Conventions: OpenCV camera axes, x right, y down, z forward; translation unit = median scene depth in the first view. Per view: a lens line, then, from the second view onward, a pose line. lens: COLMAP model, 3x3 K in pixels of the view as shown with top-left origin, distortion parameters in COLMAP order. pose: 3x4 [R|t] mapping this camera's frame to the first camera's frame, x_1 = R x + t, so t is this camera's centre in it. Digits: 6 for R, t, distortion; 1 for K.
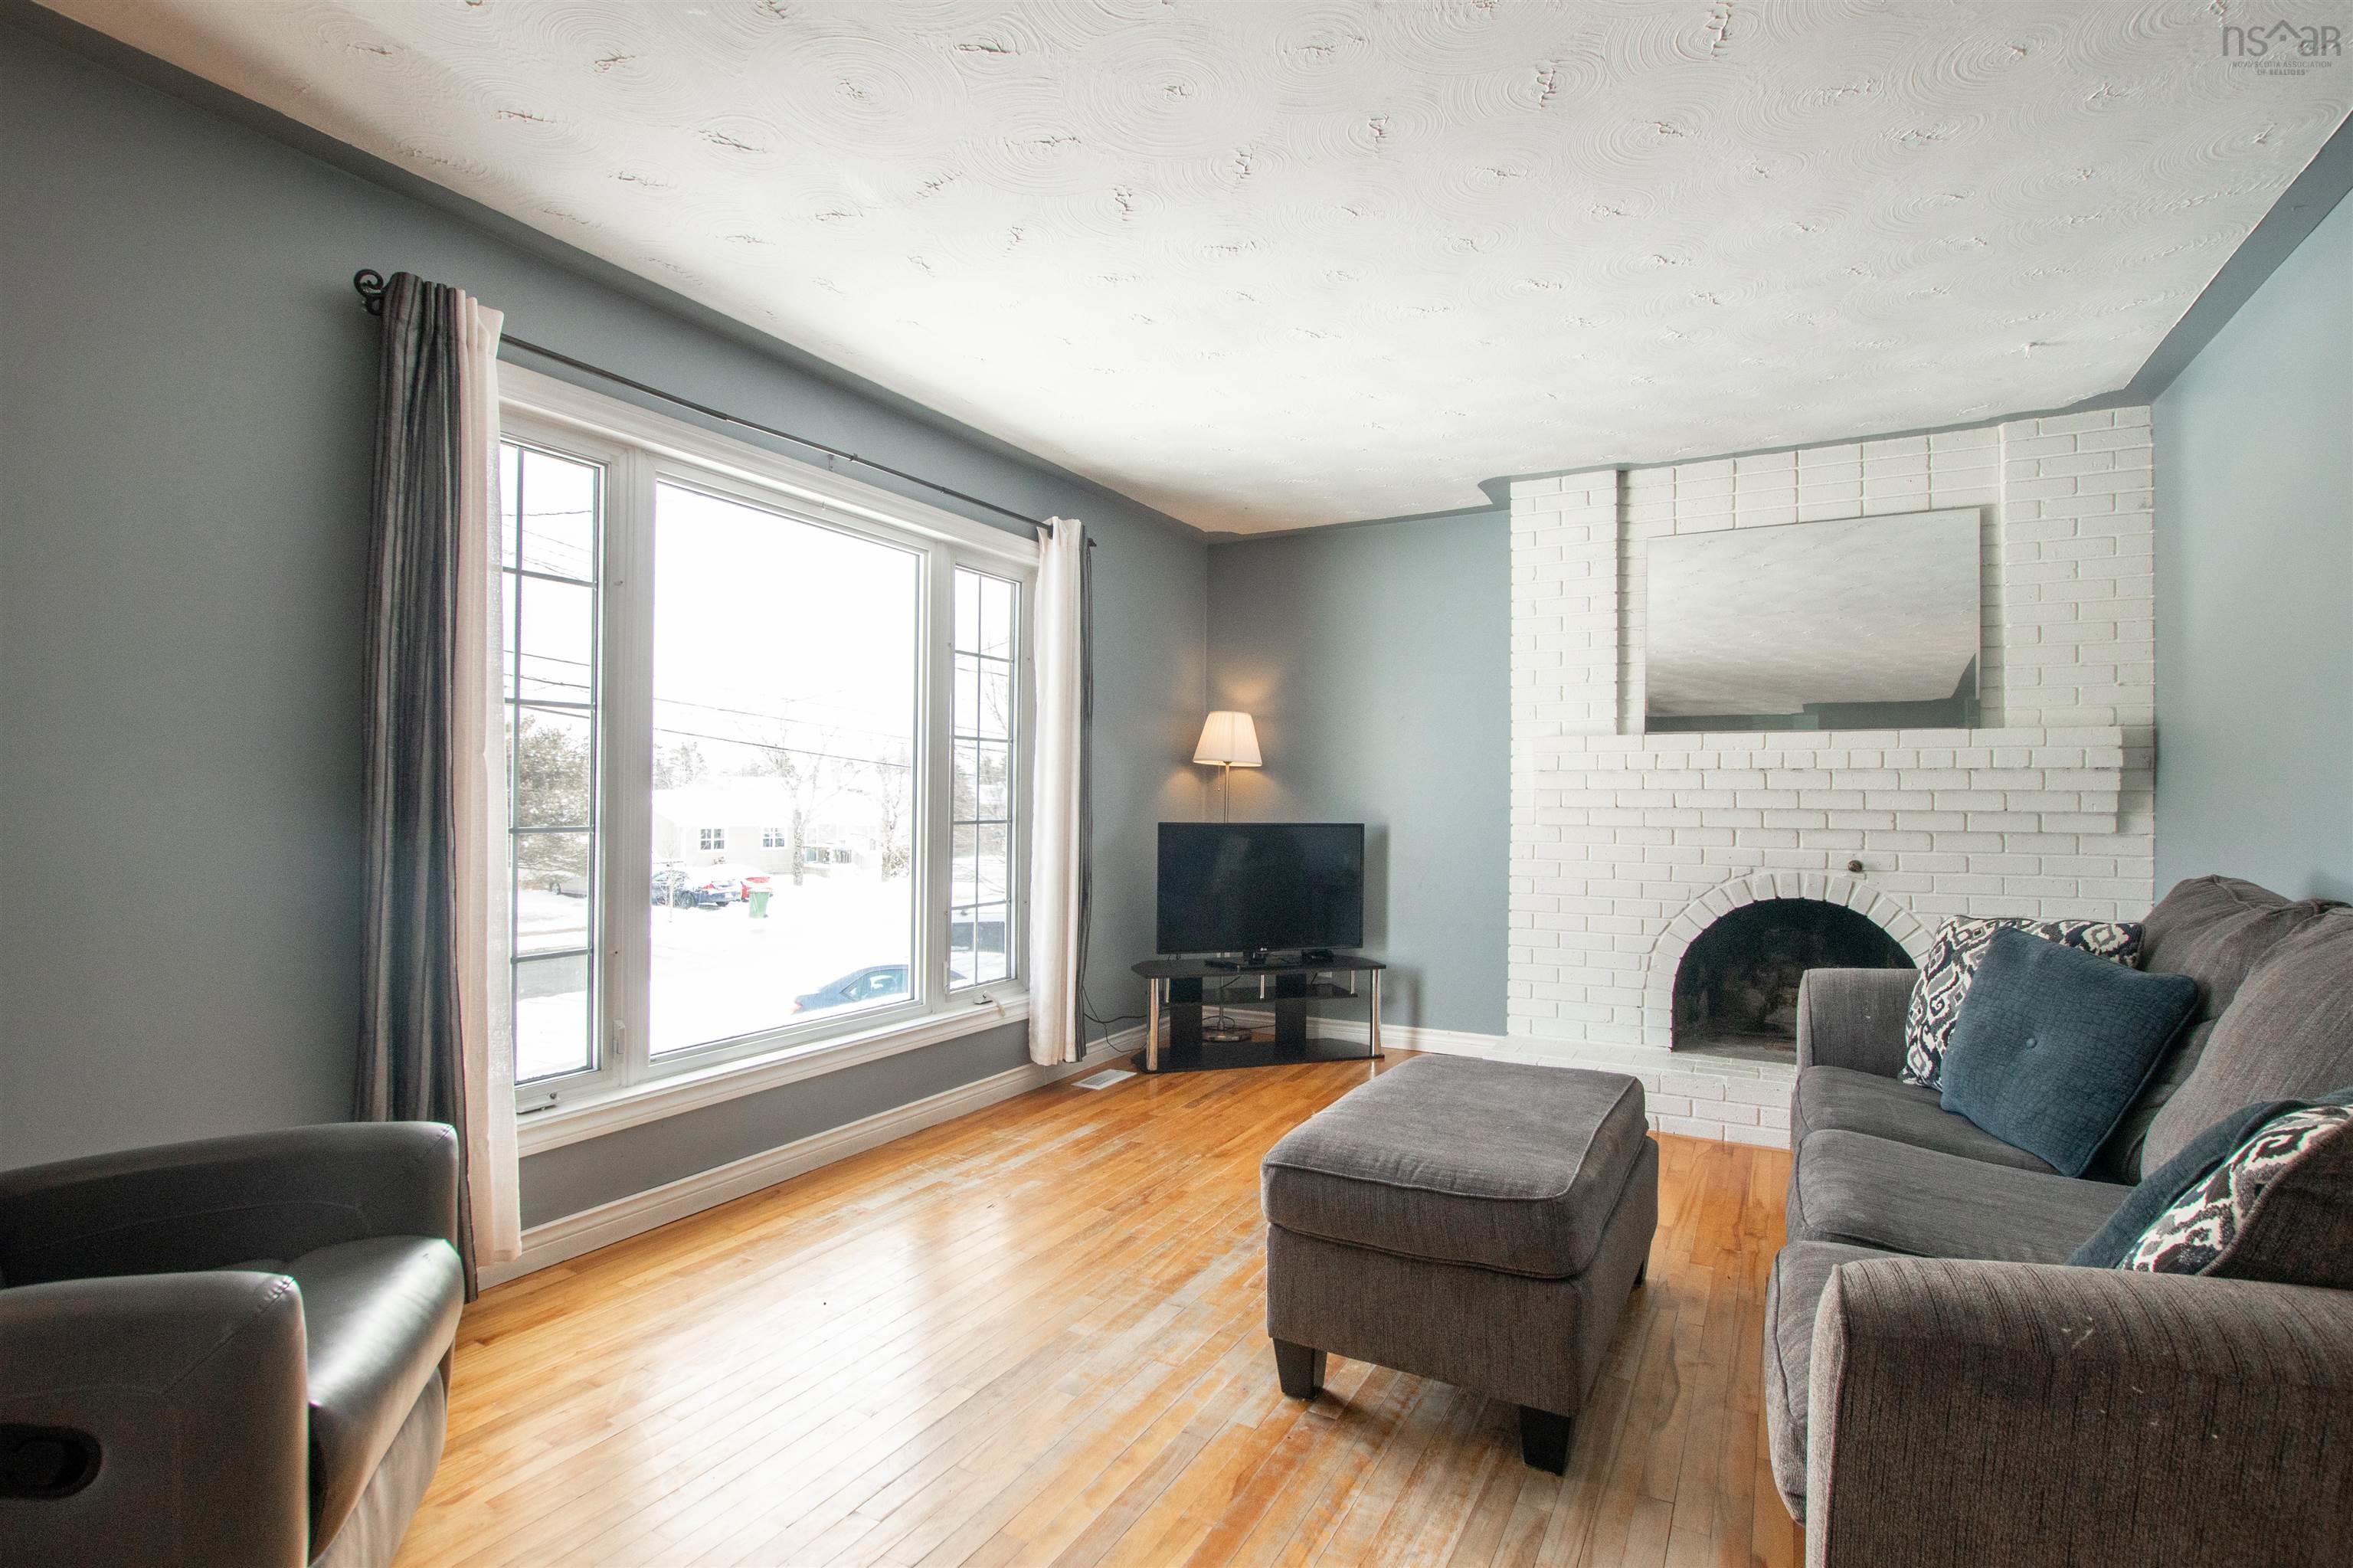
lens RADIAL K [[1111.4, 0, 1176.8], [0, 1111.4, 777.2], [0, 0, 1]] dist [-0.029164, 0.003325]
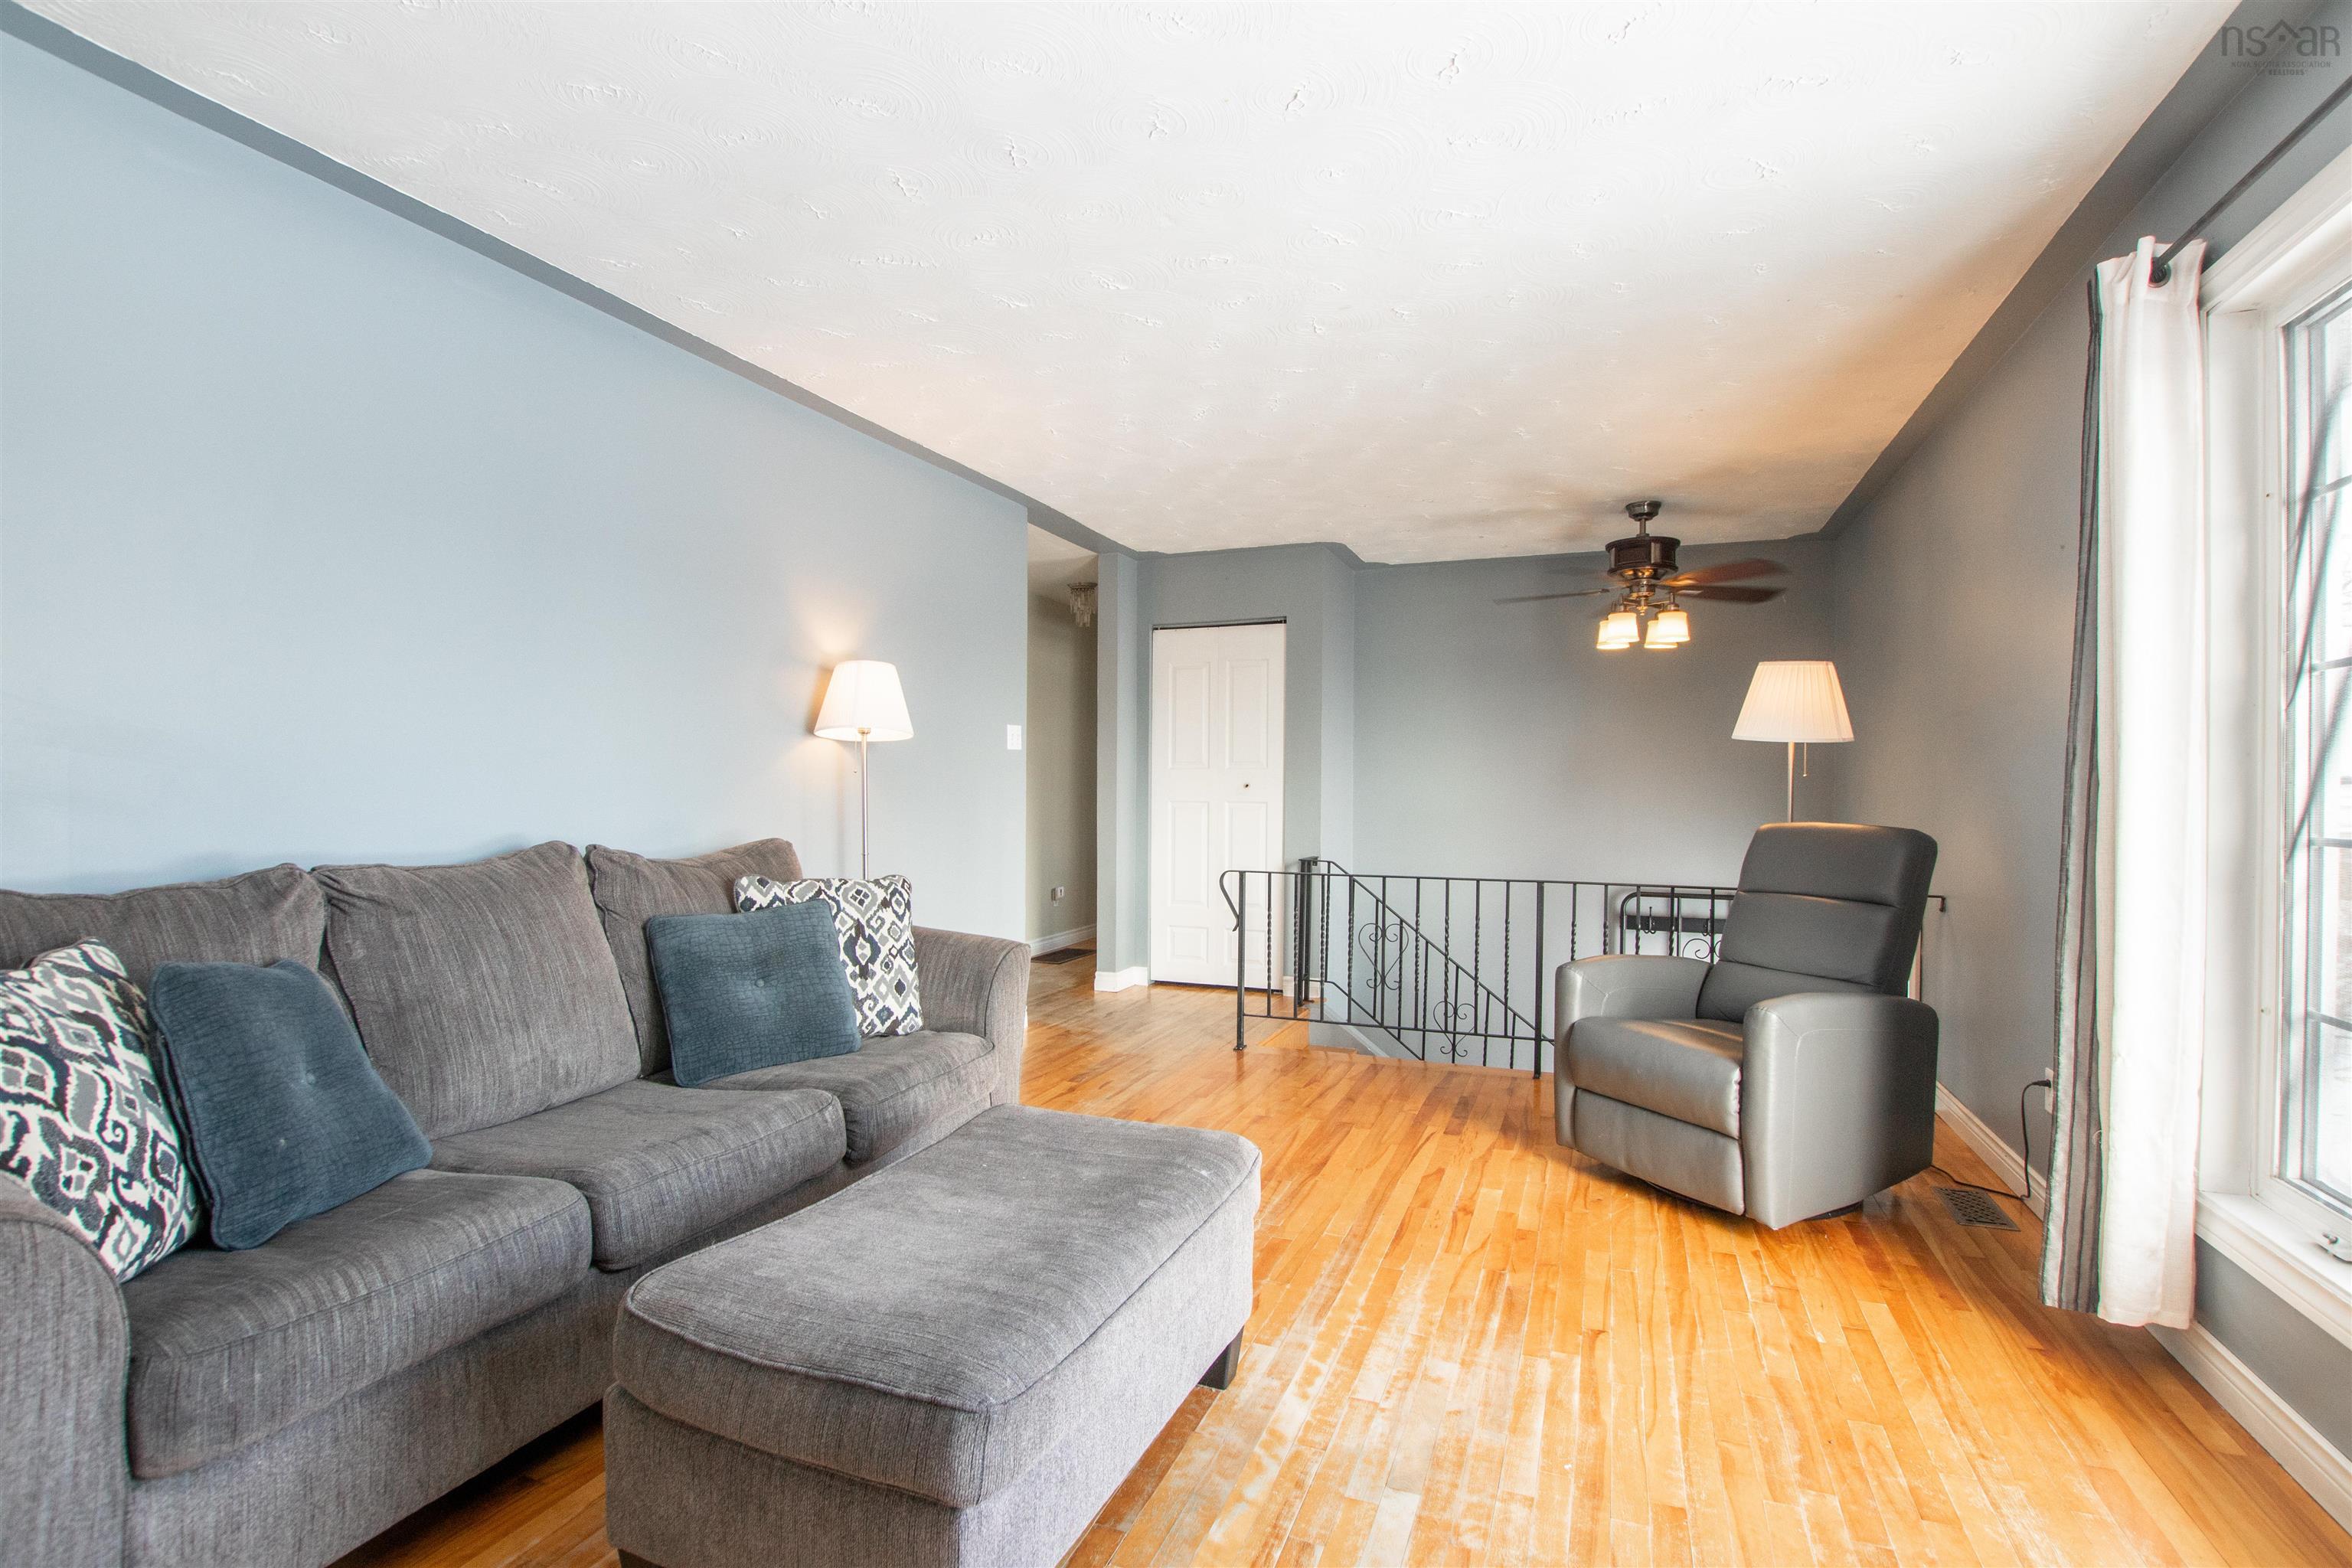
lens RADIAL K [[1110.9, 0, 1176.4], [0, 1110.9, 775.1], [0, 0, 1]] dist [-0.029164, 0.003325]
pose [[-0.988410, 0.002604, -0.151787, 0.250919], [0.001756, 0.999982, 0.005721, 0.025656], [0.151799, 0.005388, -0.988397, 1.629166]]
